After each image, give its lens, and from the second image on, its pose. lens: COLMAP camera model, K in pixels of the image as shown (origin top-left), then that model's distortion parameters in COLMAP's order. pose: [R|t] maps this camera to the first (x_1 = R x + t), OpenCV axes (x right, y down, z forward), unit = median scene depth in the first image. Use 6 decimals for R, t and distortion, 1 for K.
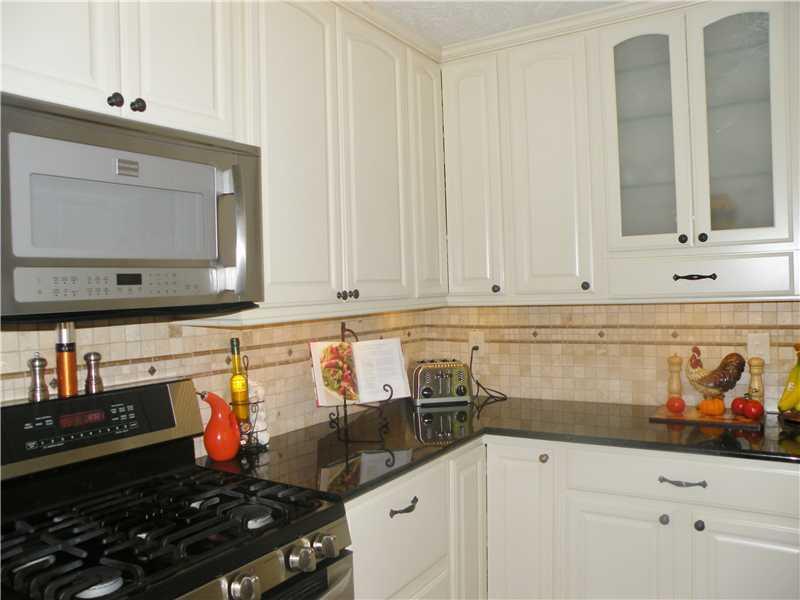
lens RADIAL K [[649.6, 0, 400.8], [0, 649.6, 304.2], [0, 0, 1]] dist [-0.158777, 0.150717]
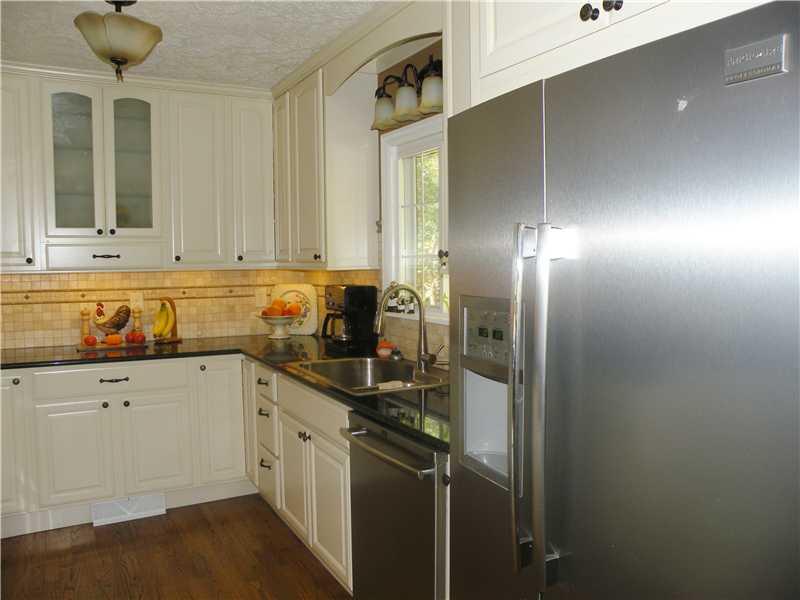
lens RADIAL K [[649.6, 0, 400.8], [0, 649.6, 304.2], [0, 0, 1]] dist [-0.158777, 0.150717]
pose [[0.486545, -0.030070, 0.873138, -0.514408], [0.010615, 0.999537, 0.028508, 0.036171], [-0.873591, -0.004602, 0.486639, -0.379764]]
